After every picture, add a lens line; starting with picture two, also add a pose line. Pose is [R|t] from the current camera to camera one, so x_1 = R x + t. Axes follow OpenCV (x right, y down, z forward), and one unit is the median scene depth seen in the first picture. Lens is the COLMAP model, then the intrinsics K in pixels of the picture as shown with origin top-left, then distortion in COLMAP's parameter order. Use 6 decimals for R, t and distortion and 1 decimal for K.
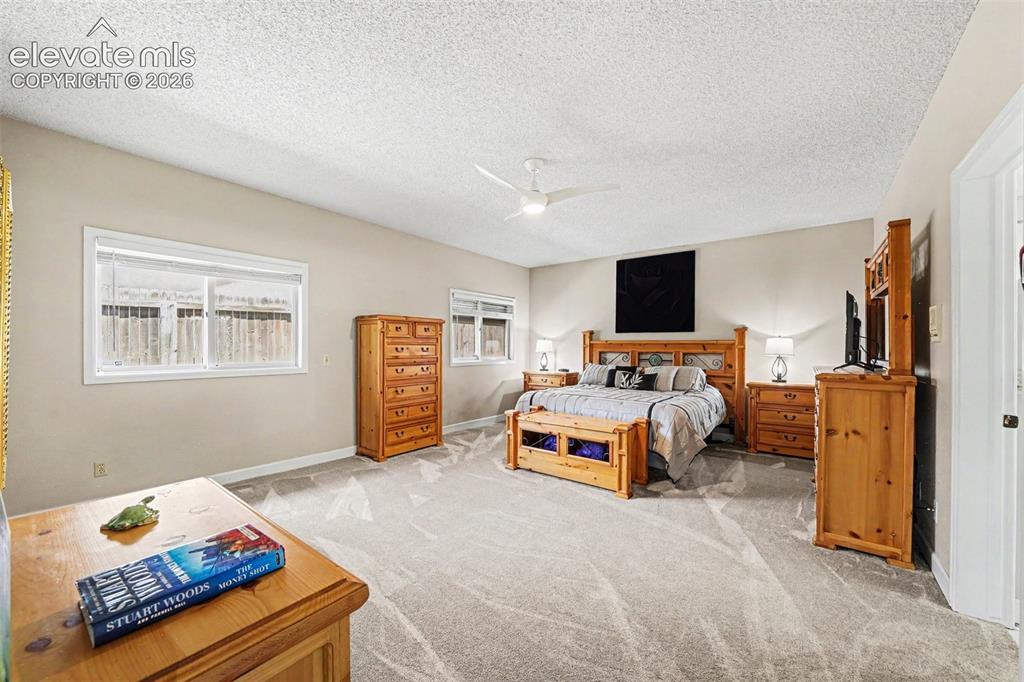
lens RADIAL K [[359.3, 0, 506.0], [0, 359.3, 341.7], [0, 0, 1]] dist [-0.001219, -0.000053]
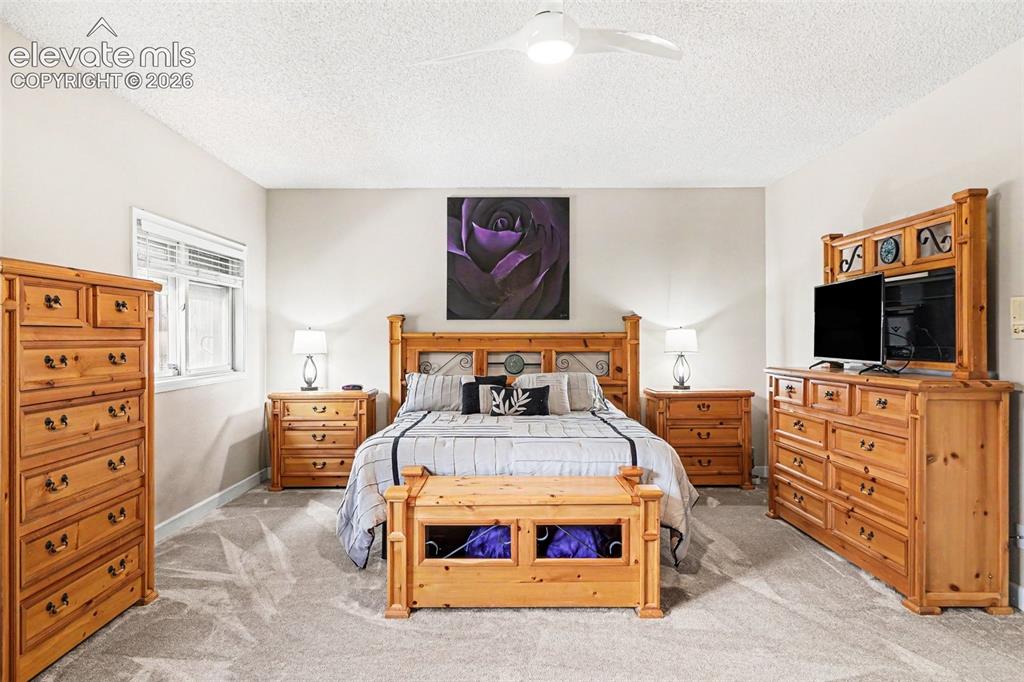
lens RADIAL K [[571.4, 0, 510.1], [0, 571.4, 335.9], [0, 0, 1]] dist [0.000207, -0.000276]
pose [[0.804143, -0.003939, 0.594423, -0.251446], [-0.000730, 0.999971, 0.007614, -0.007055], [-0.594435, -0.006557, 0.804117, 0.274133]]
